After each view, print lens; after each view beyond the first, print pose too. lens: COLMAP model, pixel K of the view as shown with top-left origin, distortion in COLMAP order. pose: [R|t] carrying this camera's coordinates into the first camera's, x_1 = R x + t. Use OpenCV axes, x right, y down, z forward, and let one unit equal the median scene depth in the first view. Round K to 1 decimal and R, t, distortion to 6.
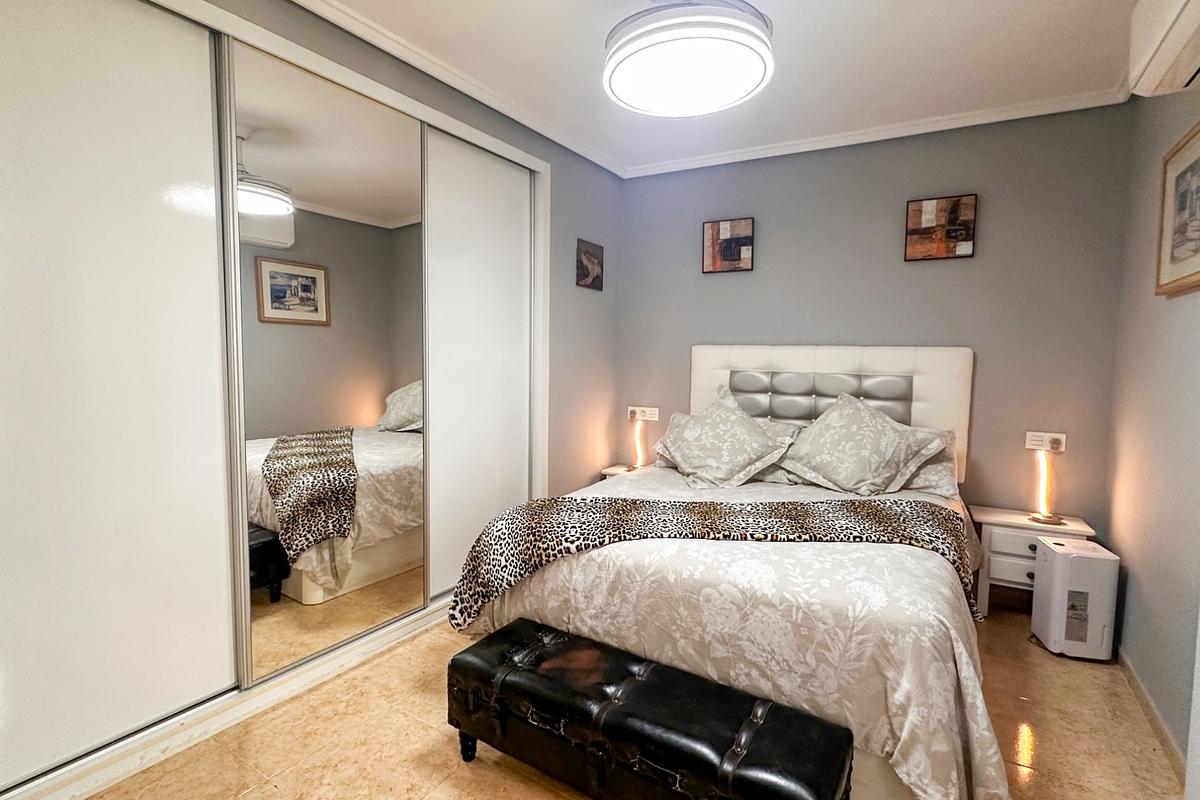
lens RADIAL K [[561.5, 0, 600.7], [0, 561.5, 308.8], [0, 0, 1]] dist [0.000190, -0.000918]
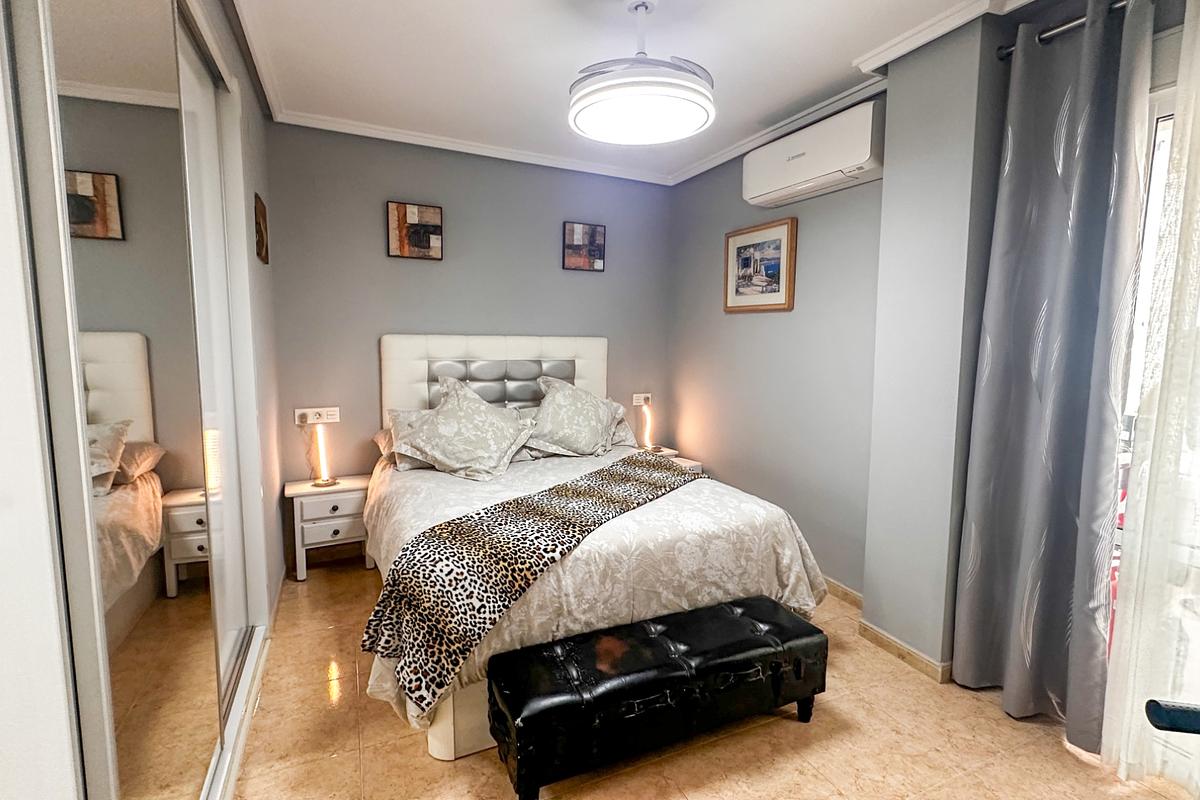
lens RADIAL K [[561.5, 0, 600.7], [0, 561.5, 308.8], [0, 0, 1]] dist [0.000190, -0.000918]
pose [[0.552360, 0.031664, 0.833004, -0.812221], [-0.072741, 0.997297, 0.010325, -0.025678], [-0.830426, -0.066297, 0.553170, 0.395316]]
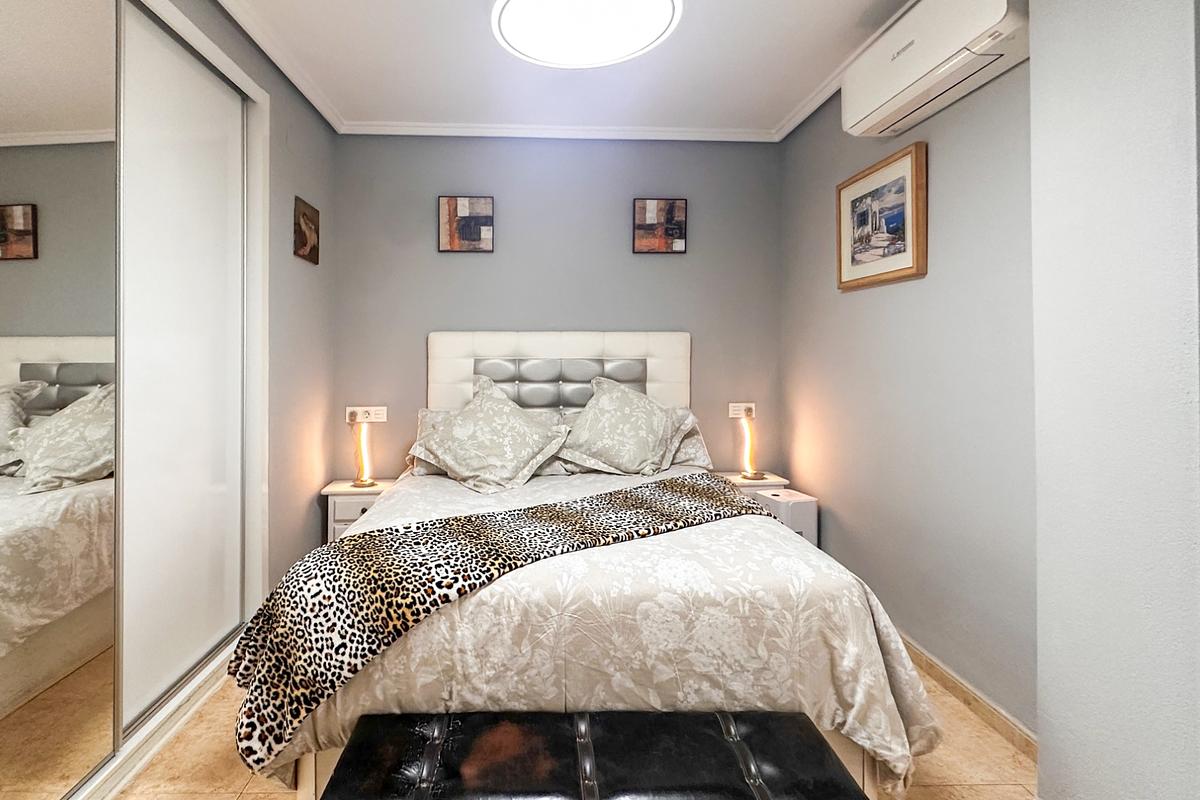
lens RADIAL K [[582.0, 0, 536.8], [0, 582.0, 282.0], [0, 0, 1]] dist [-0.001143, 0.000119]
pose [[0.845824, 0.045594, 0.531510, -0.366802], [-0.027431, 0.998740, -0.042022, 0.040446], [-0.532756, 0.020963, 0.846009, 0.266829]]
